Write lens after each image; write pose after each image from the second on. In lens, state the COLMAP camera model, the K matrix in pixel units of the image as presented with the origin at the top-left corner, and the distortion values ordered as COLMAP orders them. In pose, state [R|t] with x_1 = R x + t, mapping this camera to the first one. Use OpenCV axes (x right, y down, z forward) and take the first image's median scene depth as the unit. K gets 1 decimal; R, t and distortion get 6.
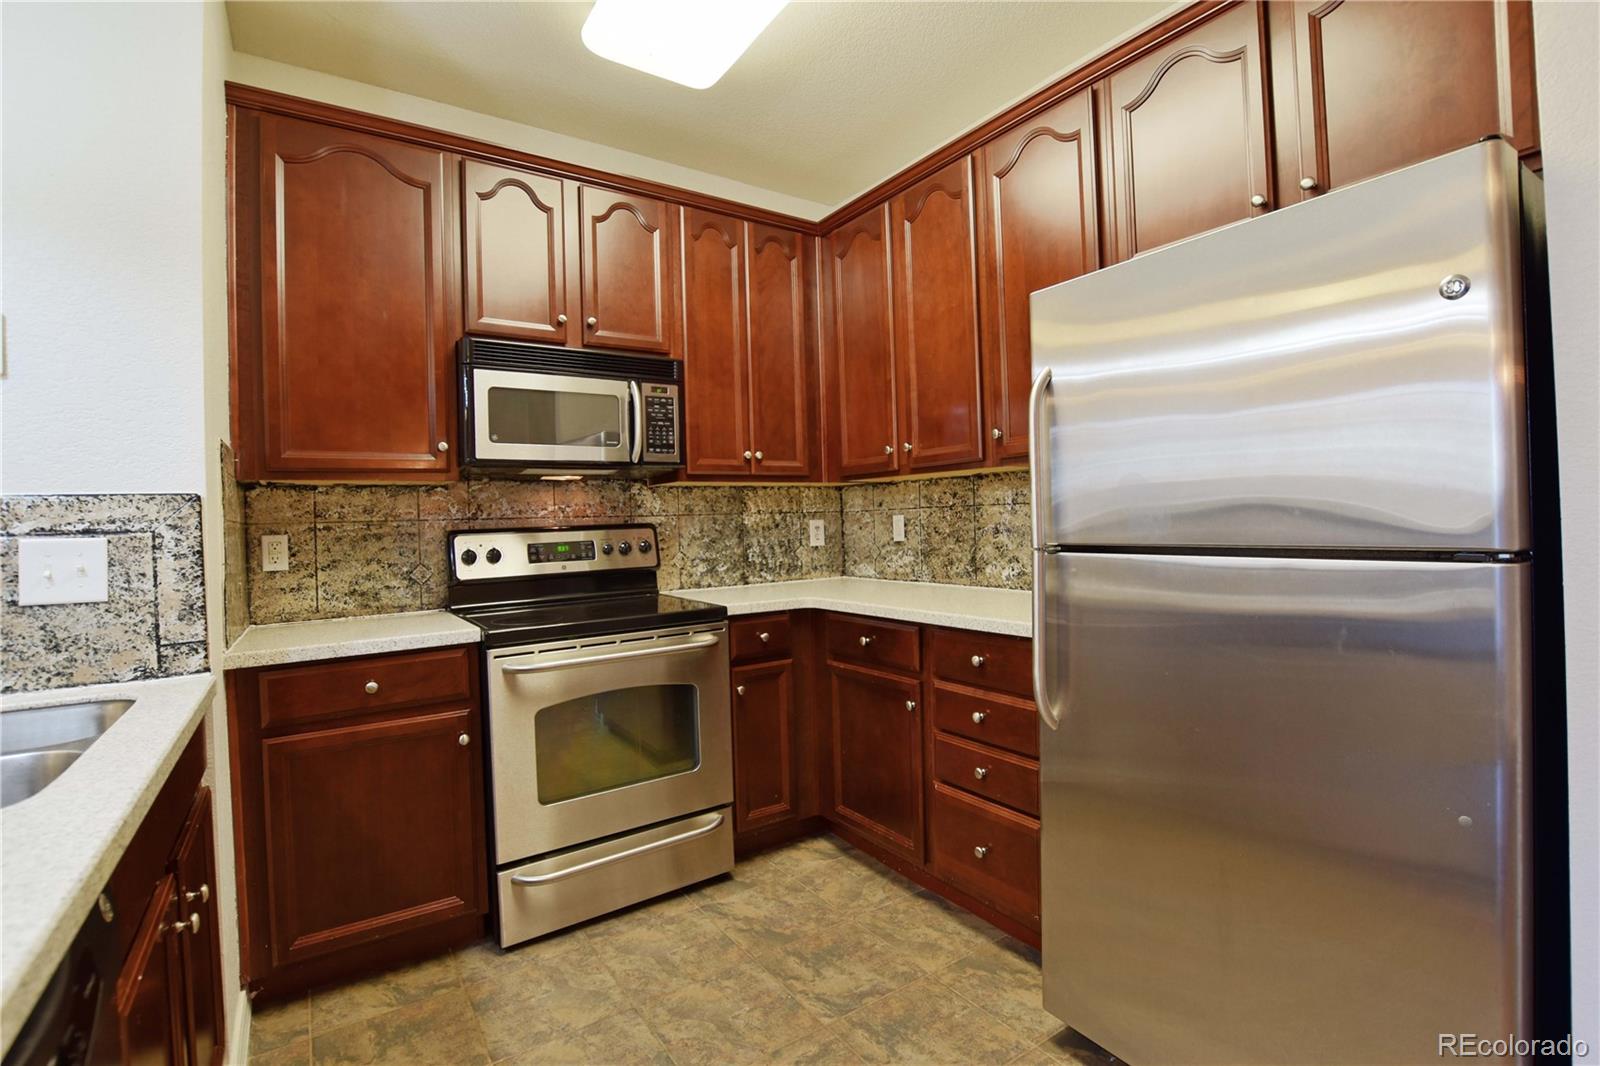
lens RADIAL K [[729.5, 0, 800.2], [0, 729.5, 523.4], [0, 0, 1]] dist [-0.031646, 0.002251]
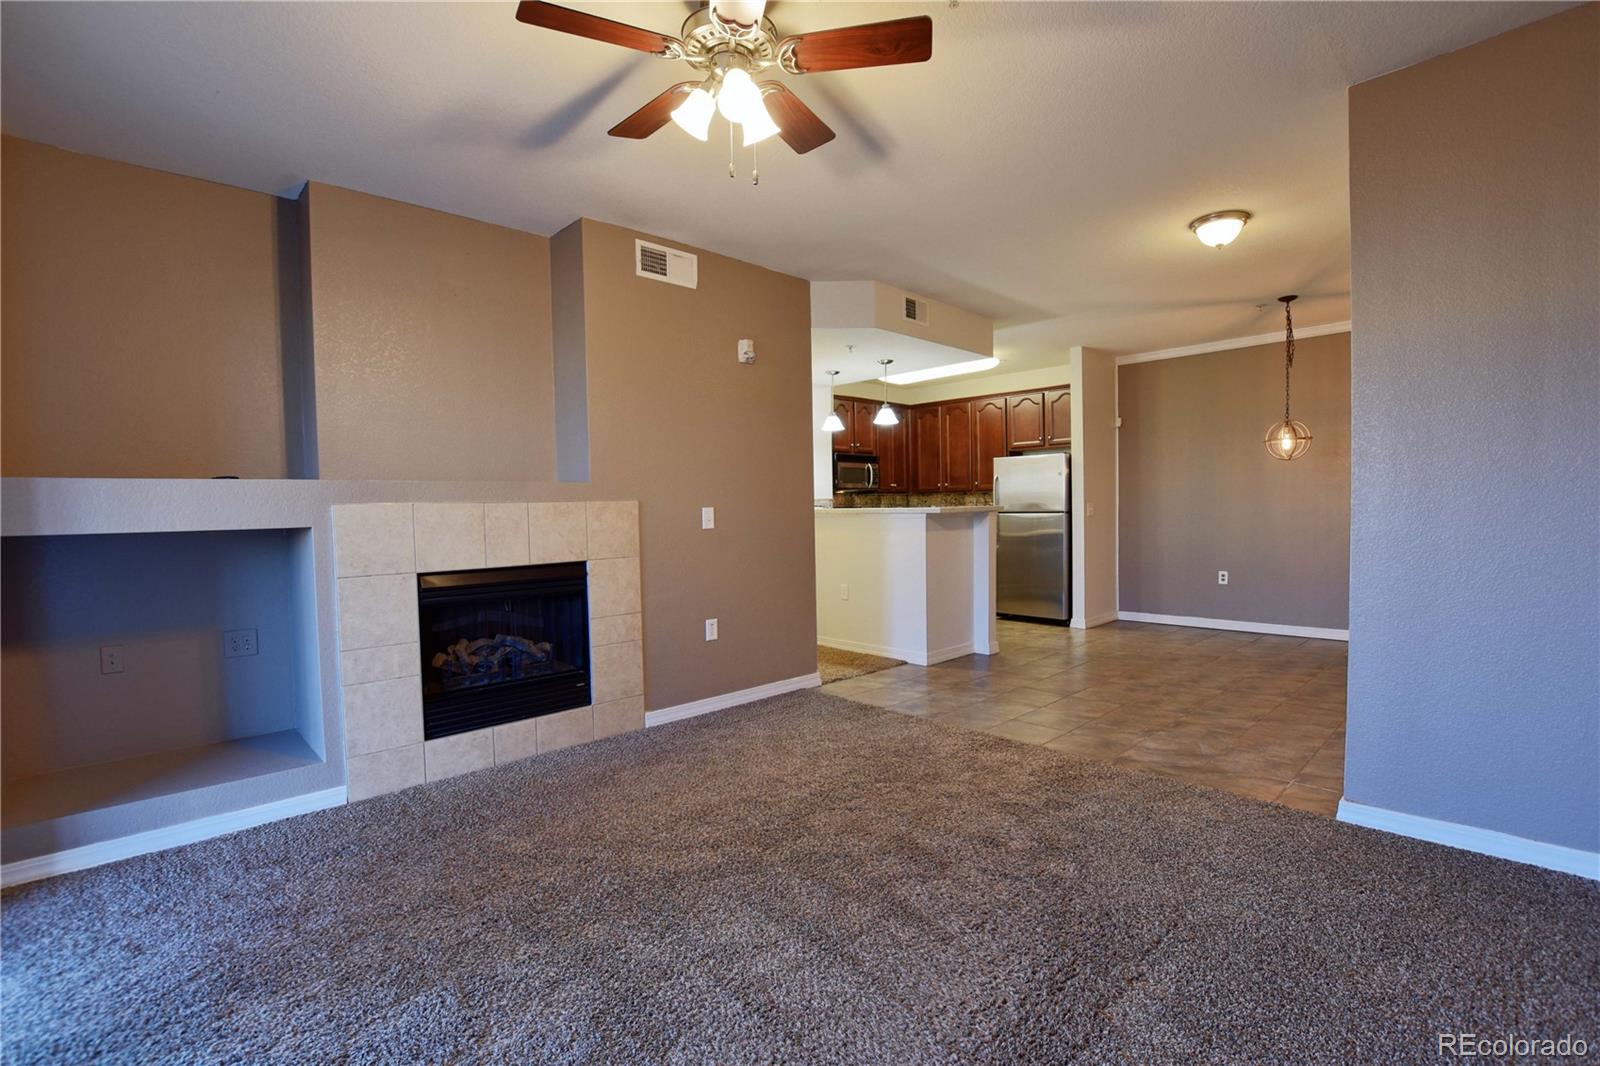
lens RADIAL K [[729.5, 0, 804.0], [0, 729.5, 541.9], [0, 0, 1]] dist [-0.031646, 0.002251]
pose [[0.985662, 0.006374, 0.168609, -1.214674], [-0.012753, 0.999242, 0.036778, 0.047410], [-0.168246, -0.038401, 0.984997, -2.502931]]
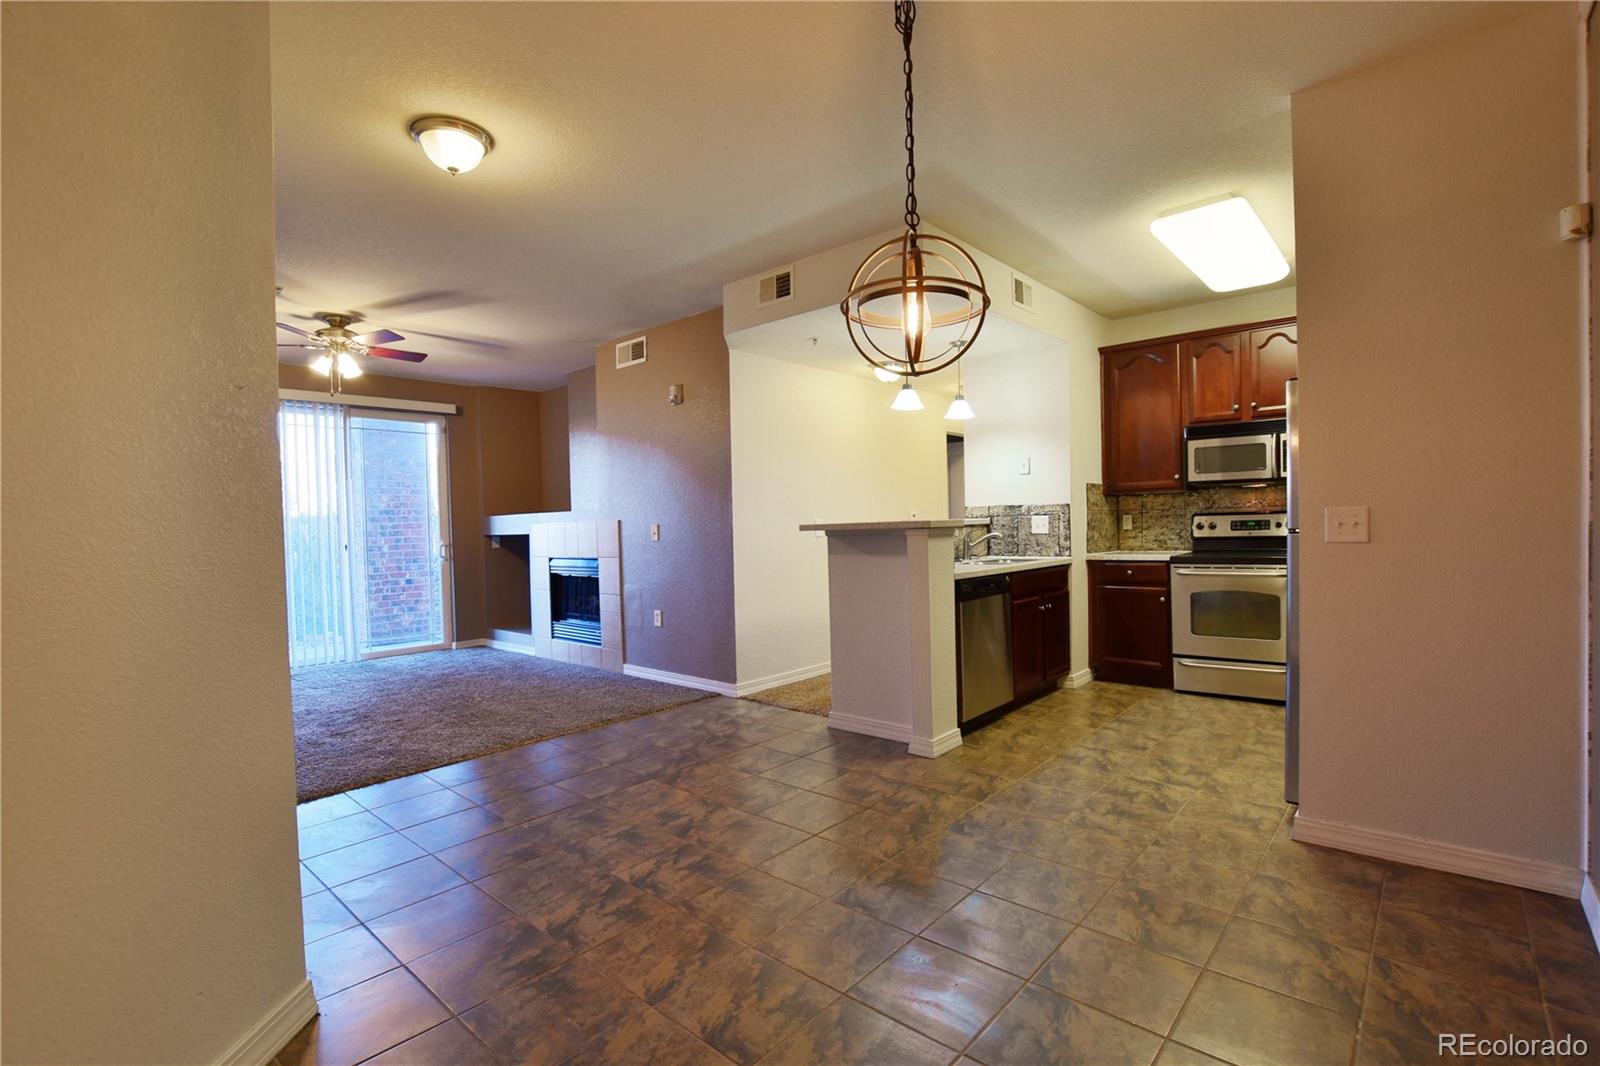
lens RADIAL K [[729.5, 0, 815.9], [0, 729.5, 545.8], [0, 0, 1]] dist [-0.031646, 0.002251]
pose [[0.256523, 0.053228, -0.965071, 1.424583], [0.011798, 0.998236, 0.058193, -0.035884], [0.966466, -0.026314, 0.255443, -0.679520]]
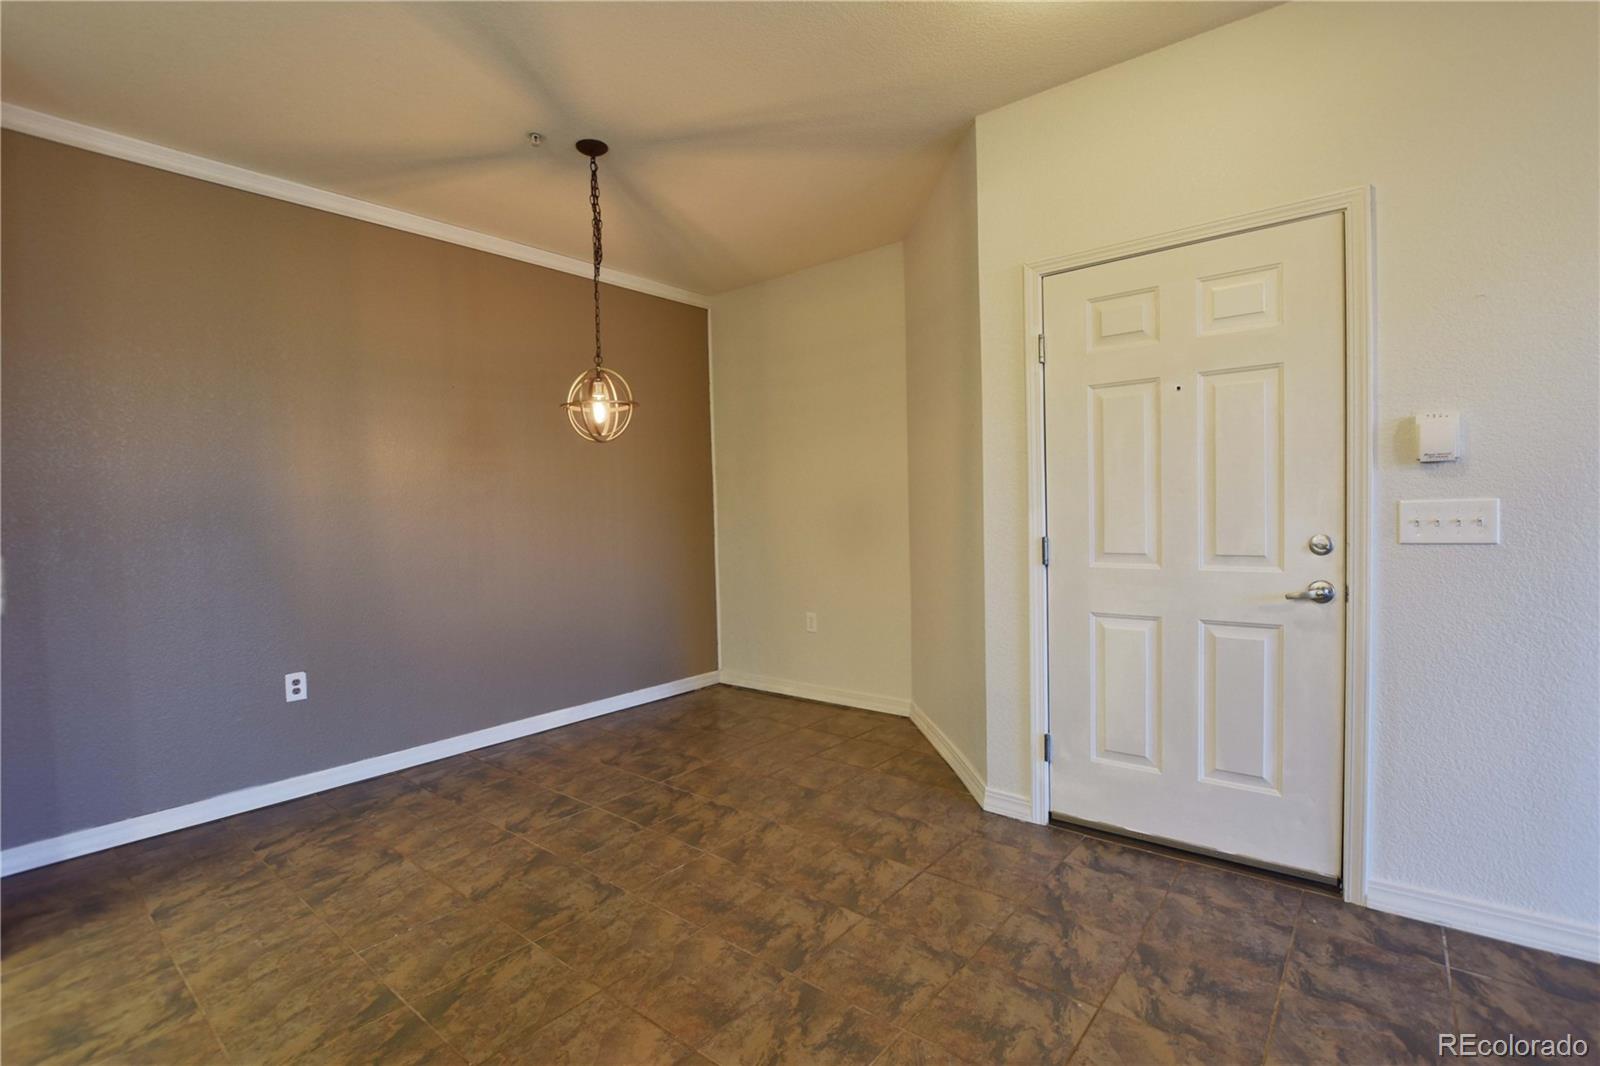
lens RADIAL K [[729.5, 0, 814.3], [0, 729.5, 530.9], [0, 0, 1]] dist [-0.031646, 0.002251]
pose [[-0.292331, 0.010603, 0.956258, -0.612271], [0.038059, 0.999275, 0.000554, 0.019597], [-0.955560, 0.036556, -0.292523, -0.383492]]
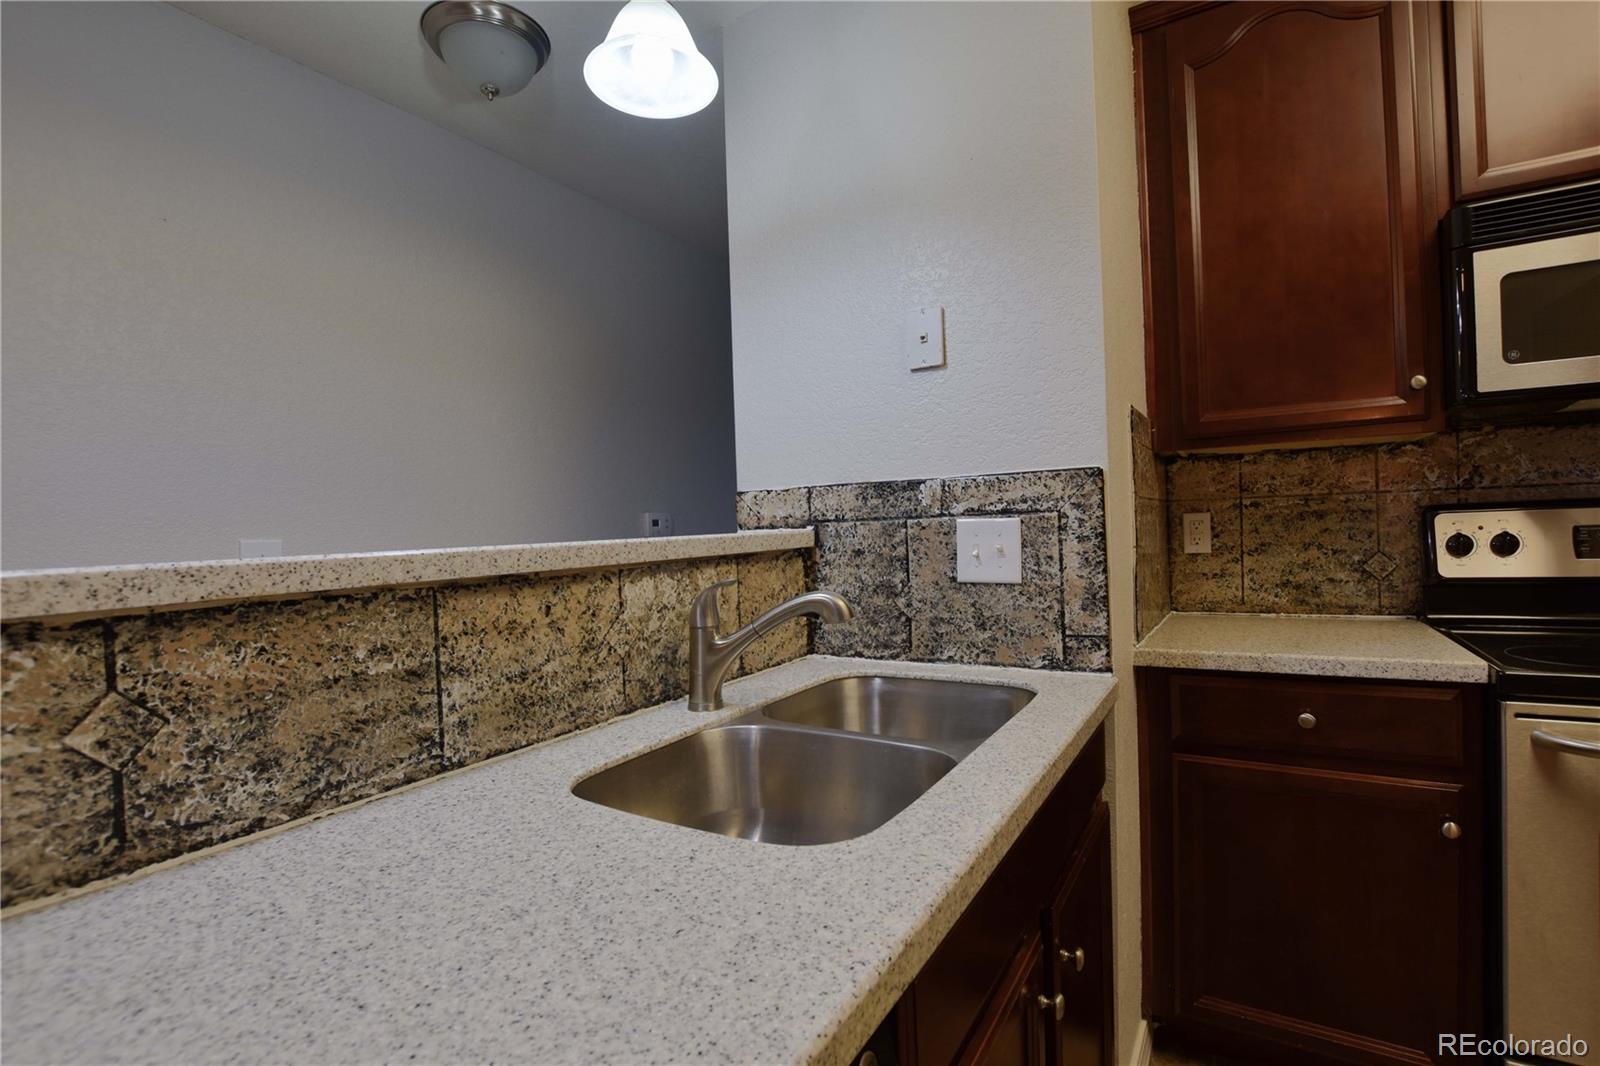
lens RADIAL K [[729.5, 0, 815.1], [0, 729.5, 538.7], [0, 0, 1]] dist [-0.031646, 0.002251]
pose [[0.416706, 0.029318, -0.908569, -0.119588], [0.021094, 0.998899, 0.041907, 0.000760], [0.908797, -0.036629, 0.415628, 0.205464]]
